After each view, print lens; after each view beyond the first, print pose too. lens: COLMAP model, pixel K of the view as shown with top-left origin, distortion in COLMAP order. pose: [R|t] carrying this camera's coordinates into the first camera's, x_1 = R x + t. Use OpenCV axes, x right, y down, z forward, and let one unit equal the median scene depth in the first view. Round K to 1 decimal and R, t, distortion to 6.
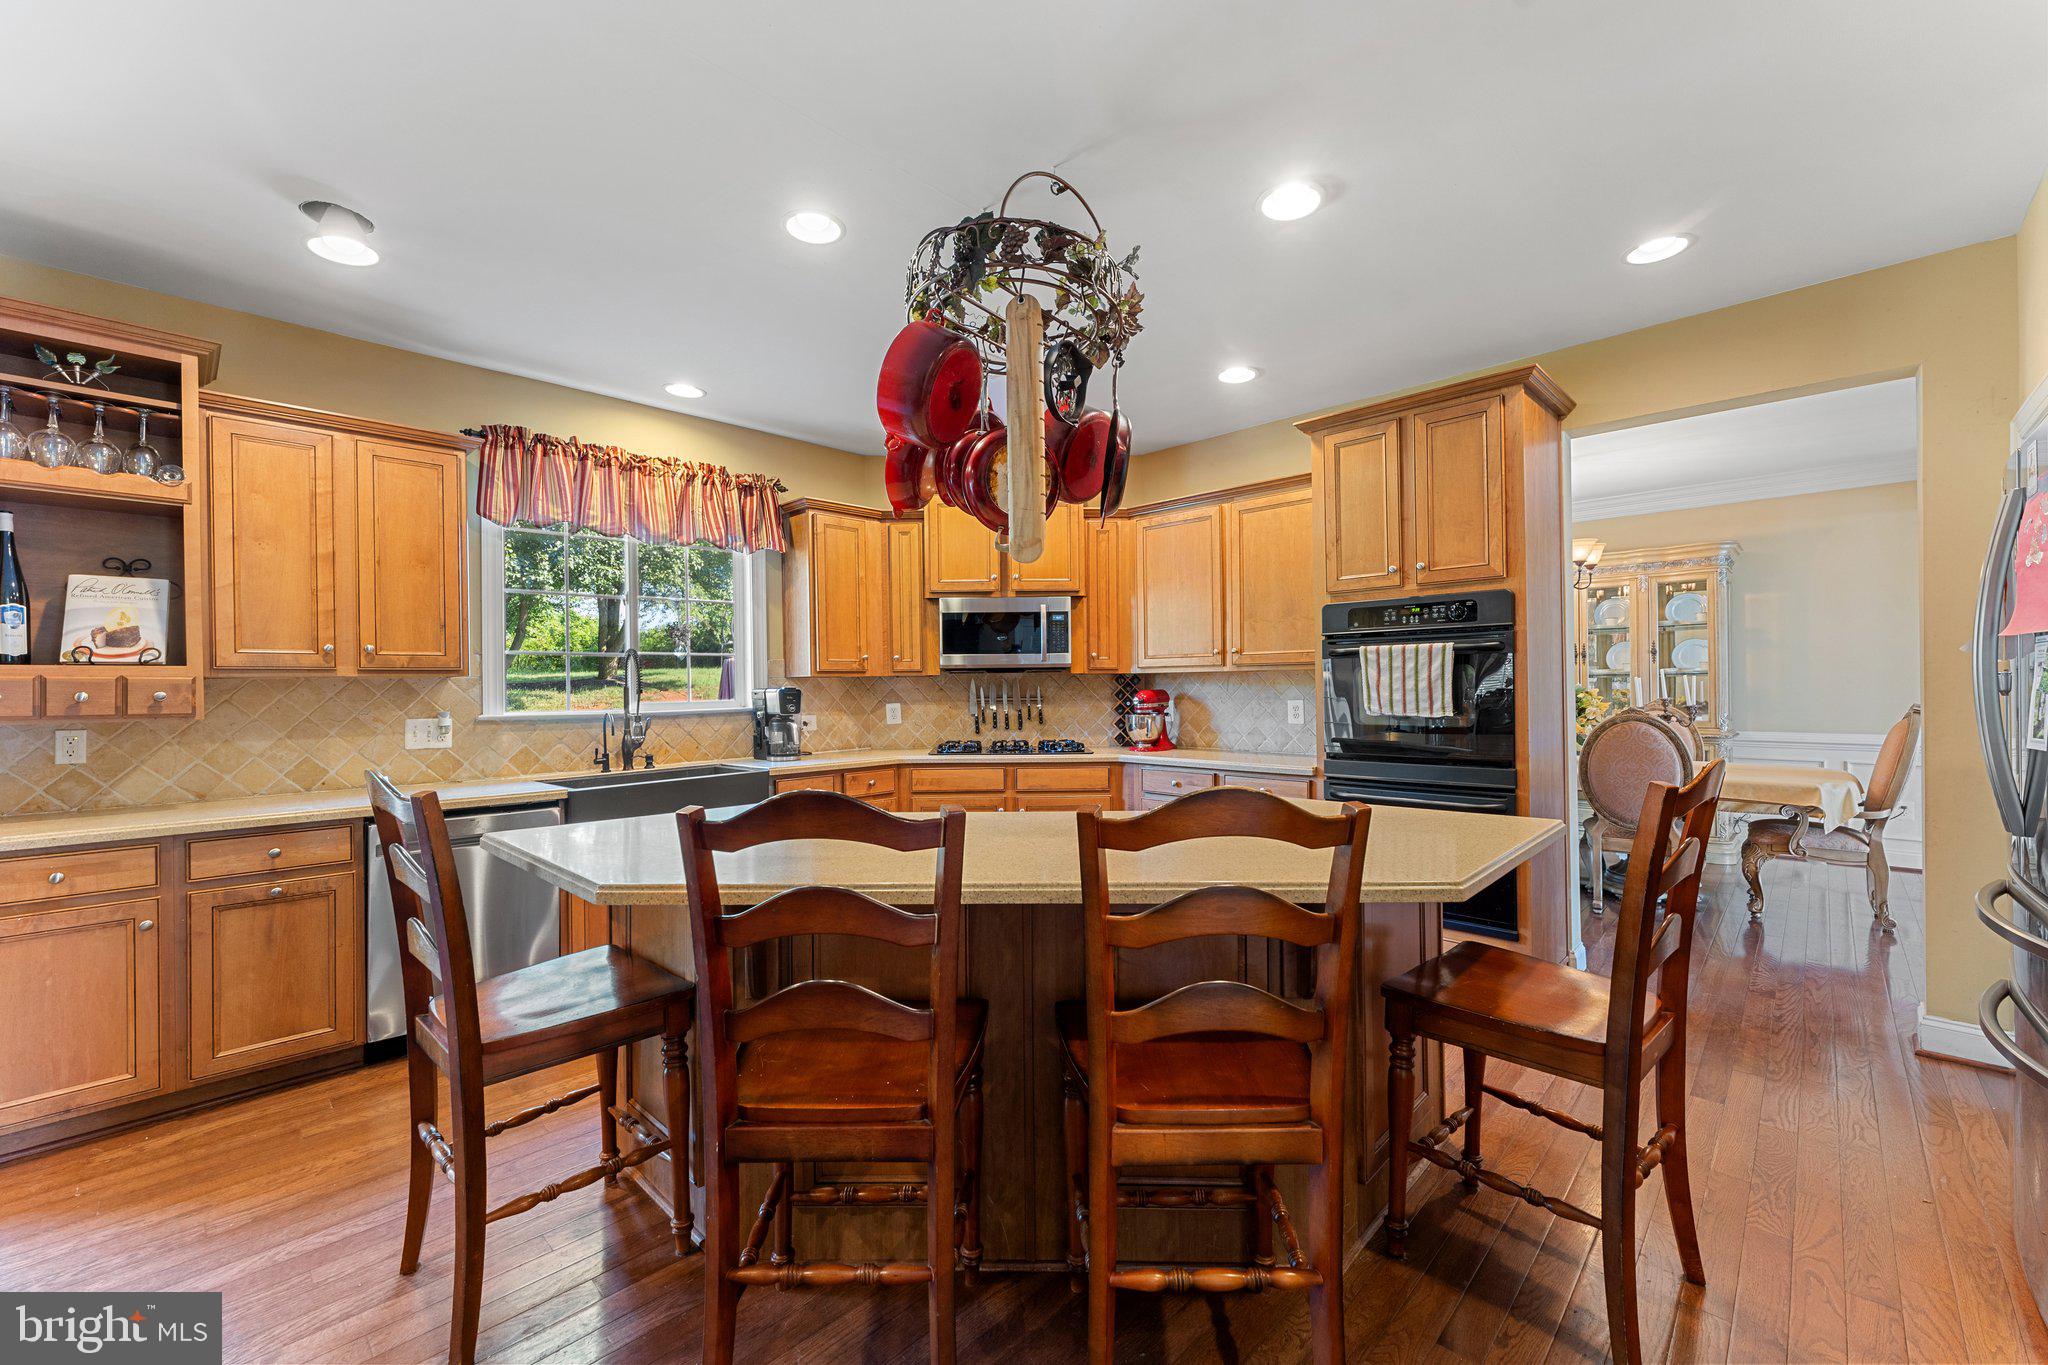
lens RADIAL K [[840.8, 0, 1021.1], [0, 840.8, 691.2], [0, 0, 1]] dist [0.003854, -0.000823]
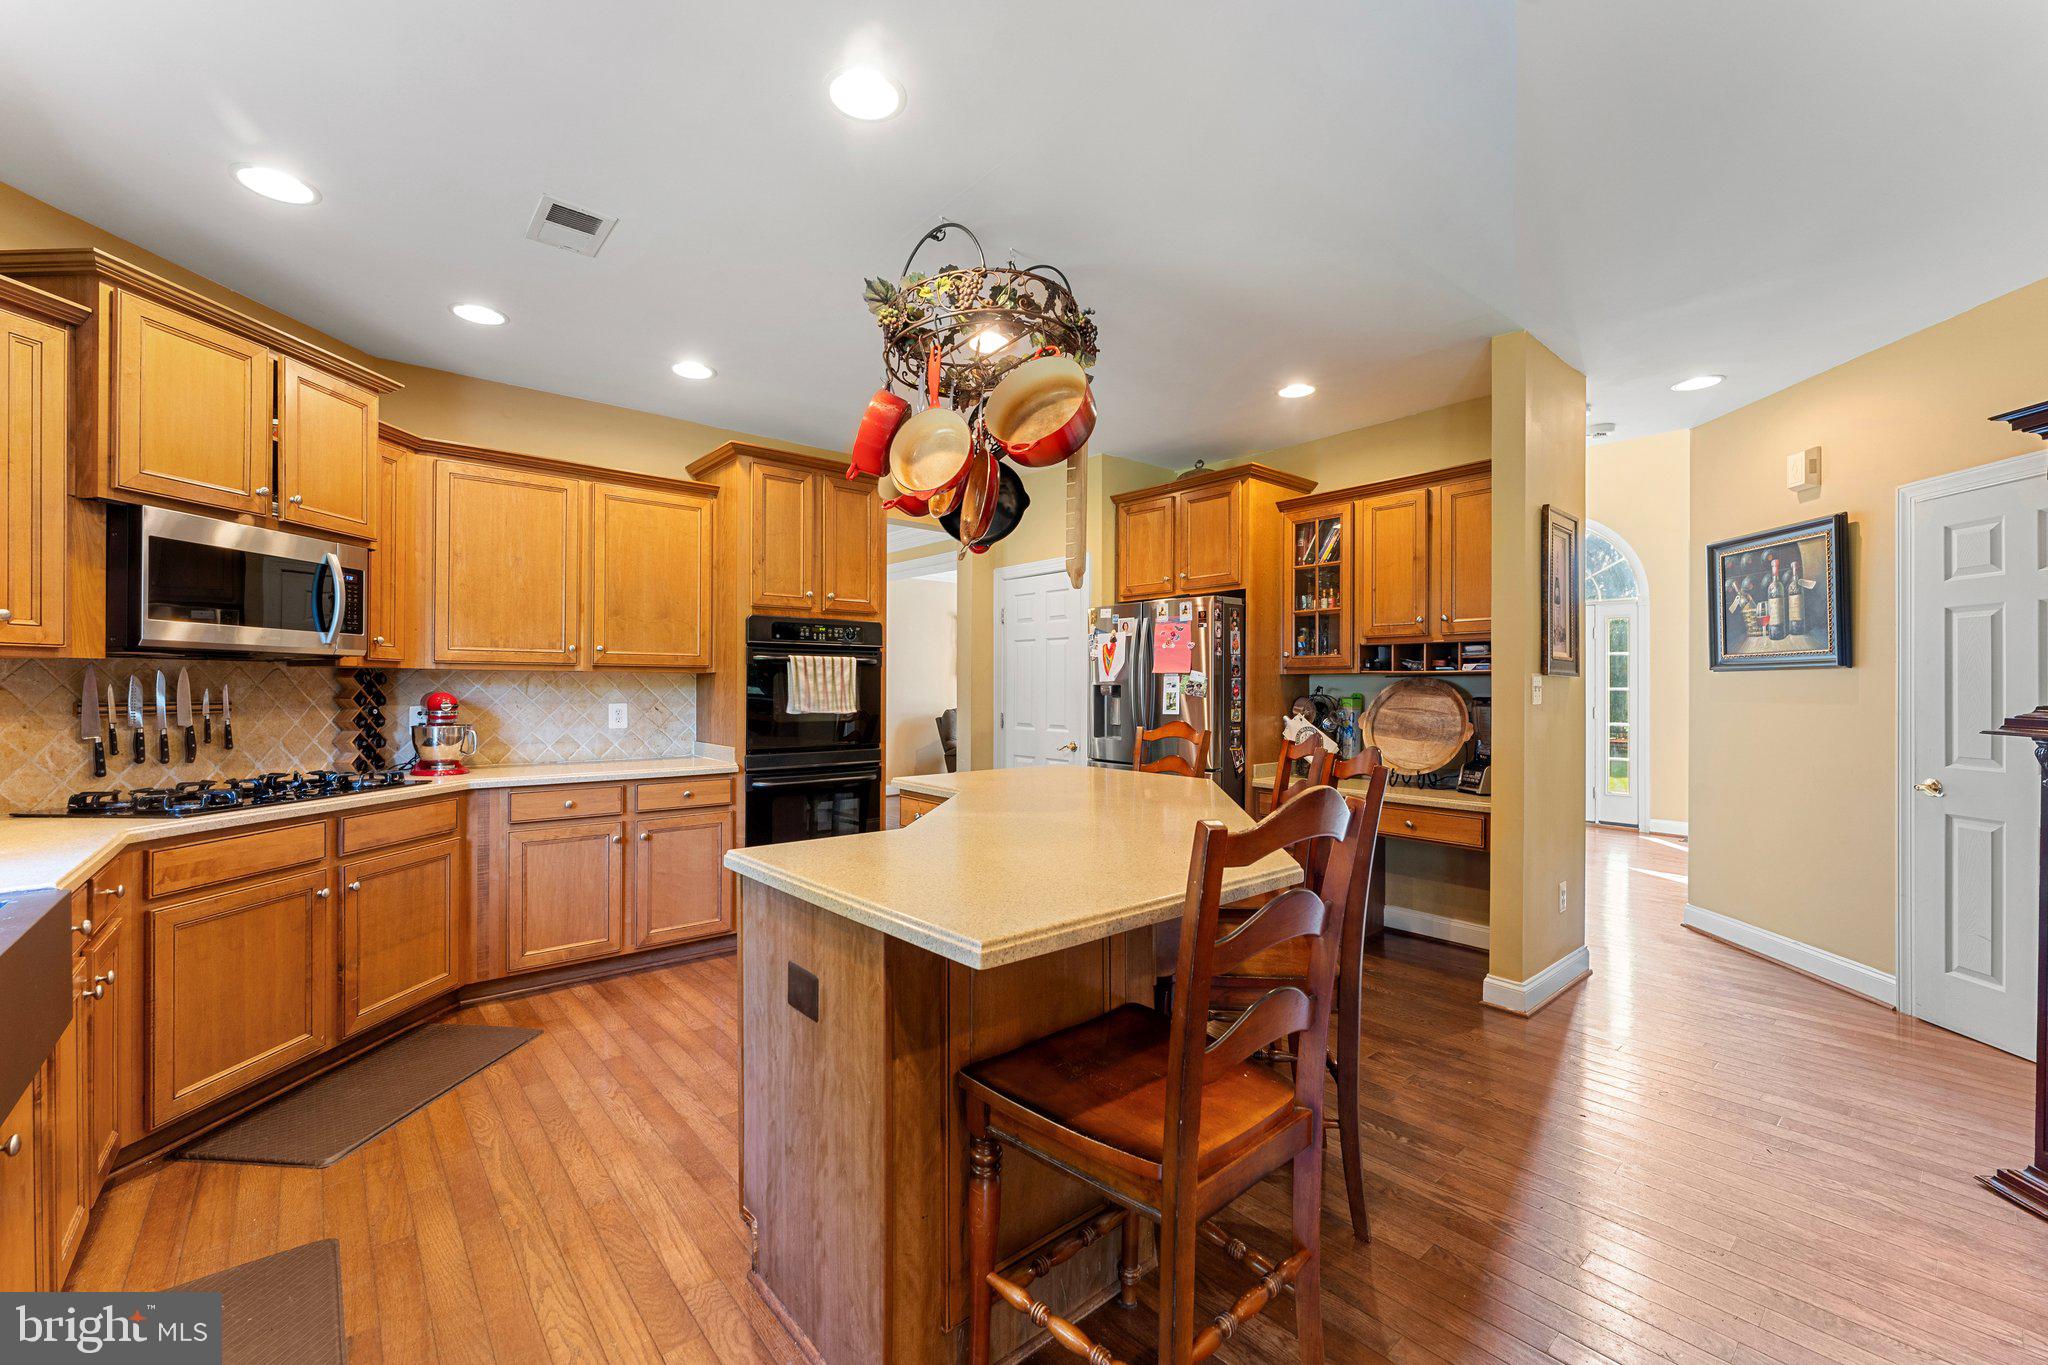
lens RADIAL K [[840.8, 0, 1017.9], [0, 840.8, 683.1], [0, 0, 1]] dist [0.003854, -0.000823]
pose [[0.087566, 0.017346, 0.996008, -0.574766], [0.002228, 0.999842, -0.017608, 0.005286], [-0.996156, 0.003761, 0.087514, 0.457769]]
